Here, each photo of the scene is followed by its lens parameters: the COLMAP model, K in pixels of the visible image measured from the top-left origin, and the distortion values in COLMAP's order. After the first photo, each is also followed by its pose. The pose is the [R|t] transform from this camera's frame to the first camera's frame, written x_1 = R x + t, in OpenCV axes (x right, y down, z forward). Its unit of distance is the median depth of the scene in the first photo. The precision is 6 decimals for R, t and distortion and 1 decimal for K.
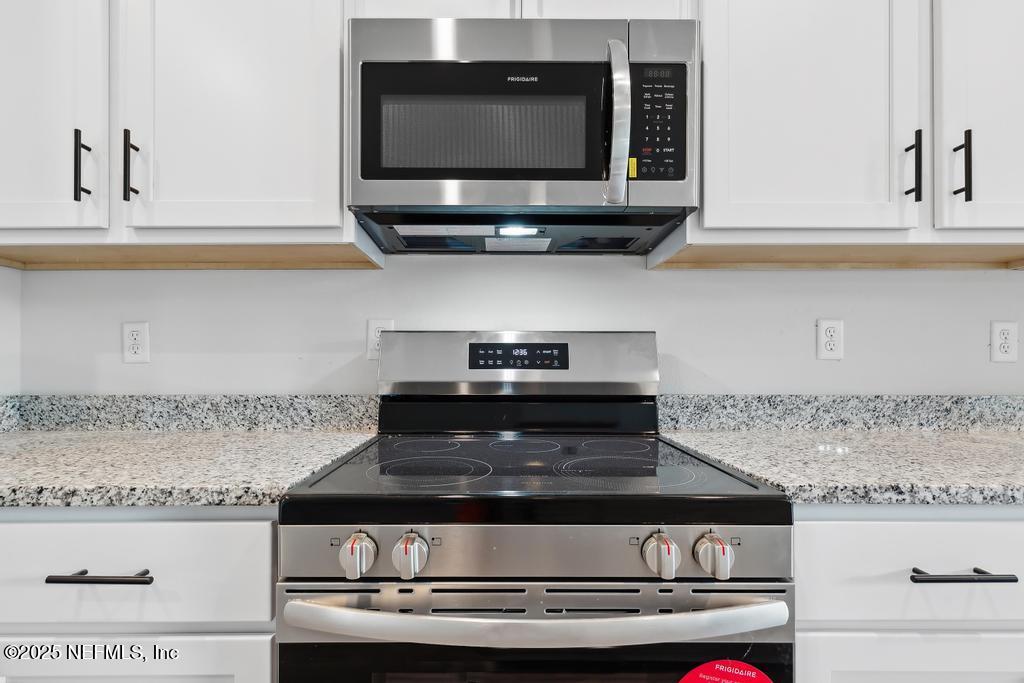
lens RADIAL K [[463.3, 0, 512.6], [0, 463.3, 357.2], [0, 0, 1]] dist [0.016189, 0.000012]
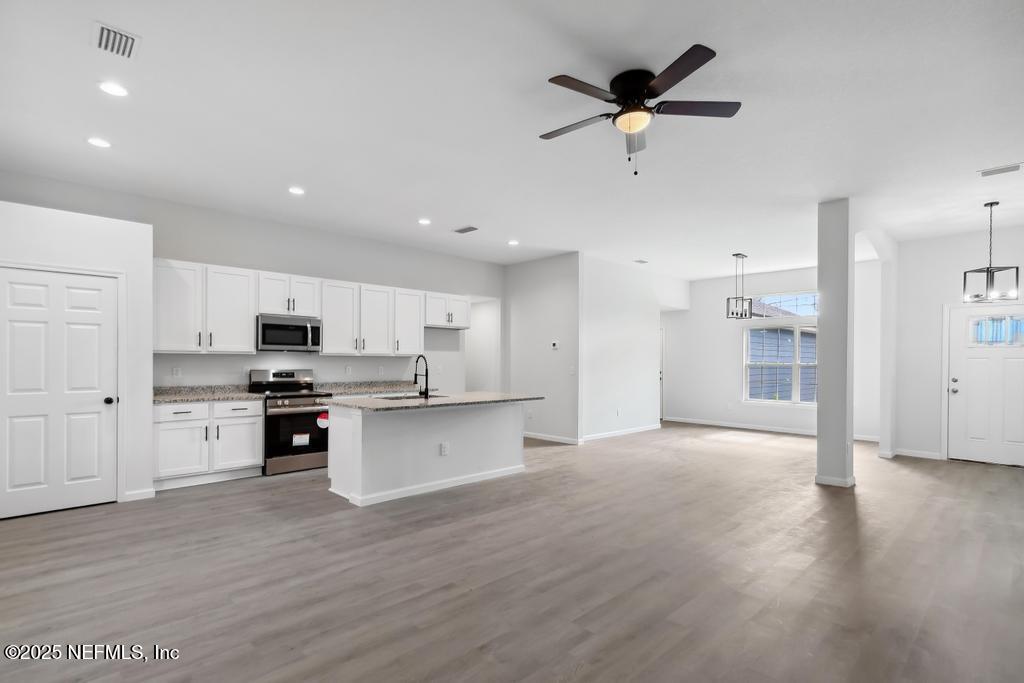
lens RADIAL K [[476.3, 0, 487.9], [0, 476.3, 361.9], [0, 0, 1]] dist [-0.000286, -0.000121]
pose [[0.755708, 0.003493, 0.654900, -1.922552], [-0.013193, 0.999864, 0.009891, -0.256807], [-0.654776, -0.016115, 0.755651, -4.846806]]
